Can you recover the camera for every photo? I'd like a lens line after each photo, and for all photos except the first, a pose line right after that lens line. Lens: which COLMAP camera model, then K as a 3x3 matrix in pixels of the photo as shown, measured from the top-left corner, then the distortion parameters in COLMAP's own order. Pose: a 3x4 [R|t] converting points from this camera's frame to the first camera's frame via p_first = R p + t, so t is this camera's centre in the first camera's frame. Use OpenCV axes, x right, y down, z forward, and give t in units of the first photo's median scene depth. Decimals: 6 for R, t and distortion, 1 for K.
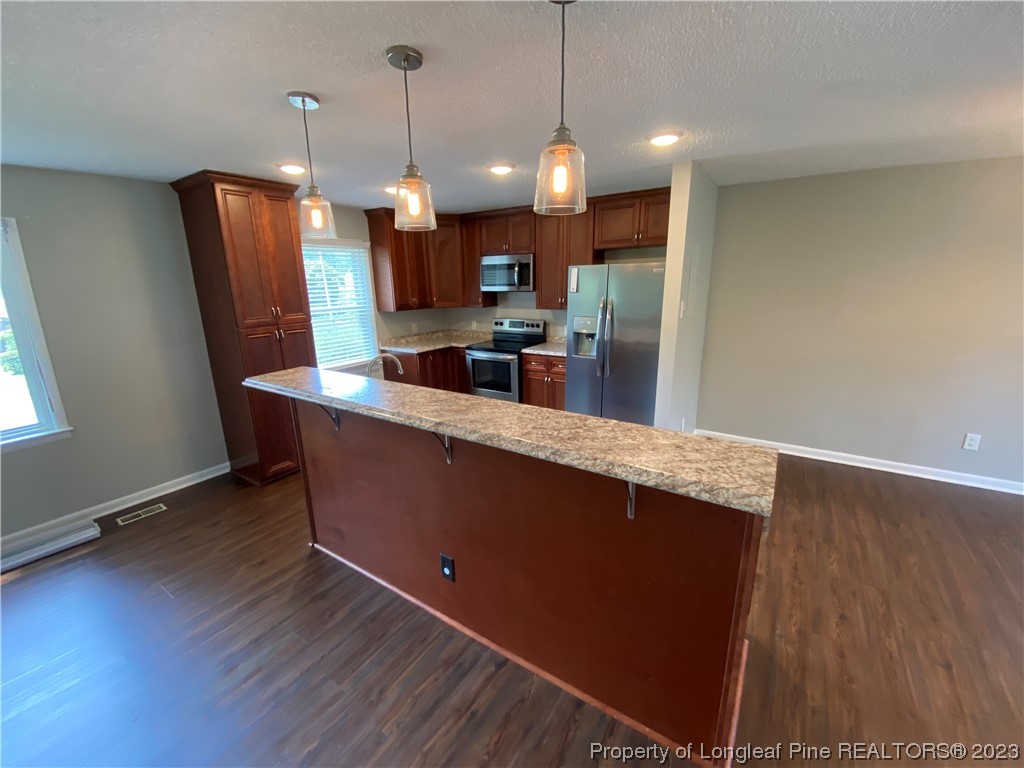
lens RADIAL K [[417.1, 0, 507.8], [0, 417.1, 384.2], [0, 0, 1]] dist [0.035201, -0.026516]
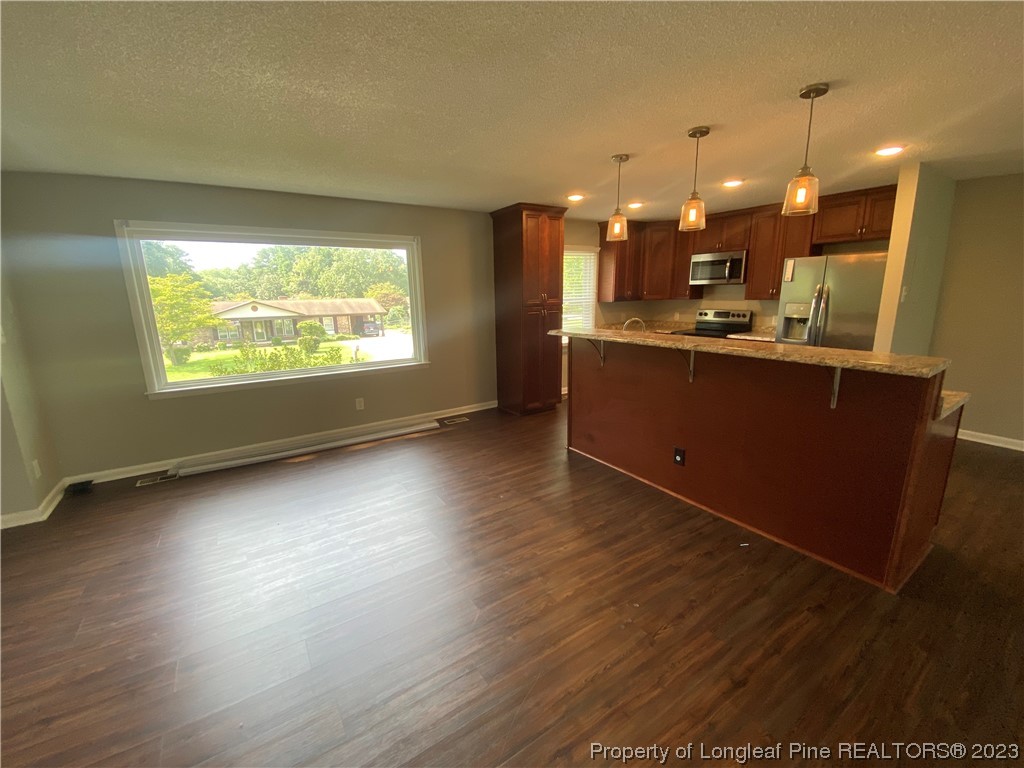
lens RADIAL K [[416.6, 0, 509.3], [0, 416.6, 381.1], [0, 0, 1]] dist [0.044407, -0.036802]
pose [[0.922160, 0.083198, -0.377756, -0.069825], [-0.092982, 0.995638, -0.007700, 0.105640], [0.375467, 0.042225, 0.925873, -0.271942]]
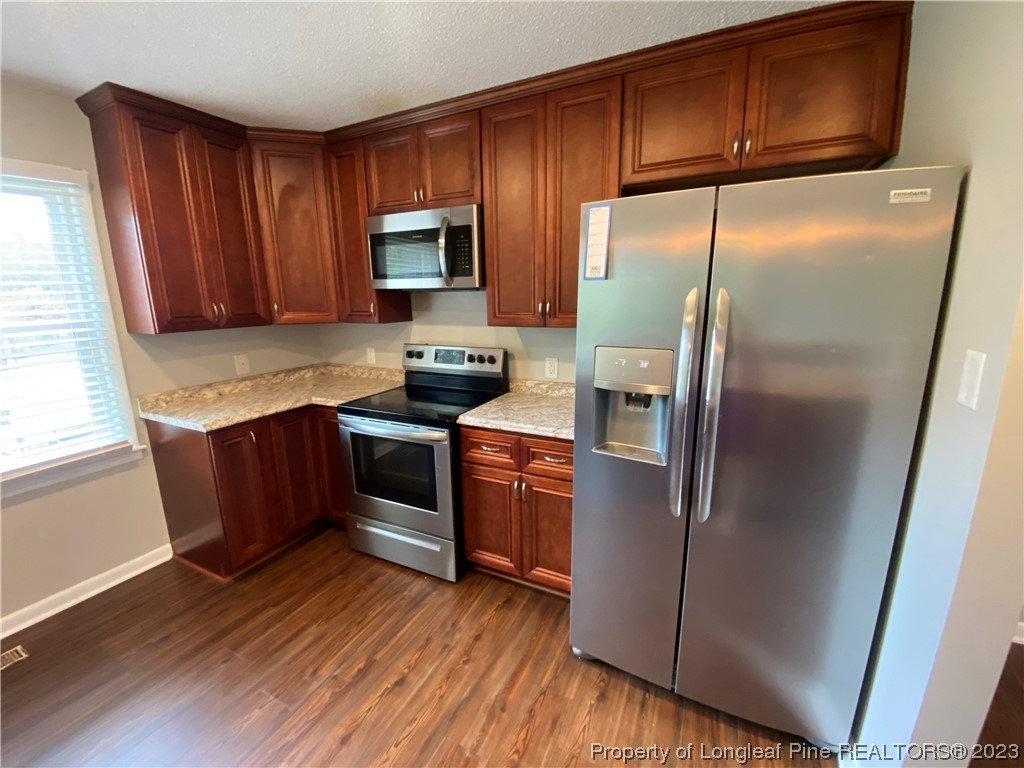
lens RADIAL K [[417.1, 0, 507.8], [0, 417.1, 384.2], [0, 0, 1]] dist [0.035201, -0.026516]
pose [[0.991674, -0.023073, 0.126691, 0.030089], [0.027955, 0.998928, -0.036890, -0.099638], [-0.125704, 0.040125, 0.991256, 0.550122]]
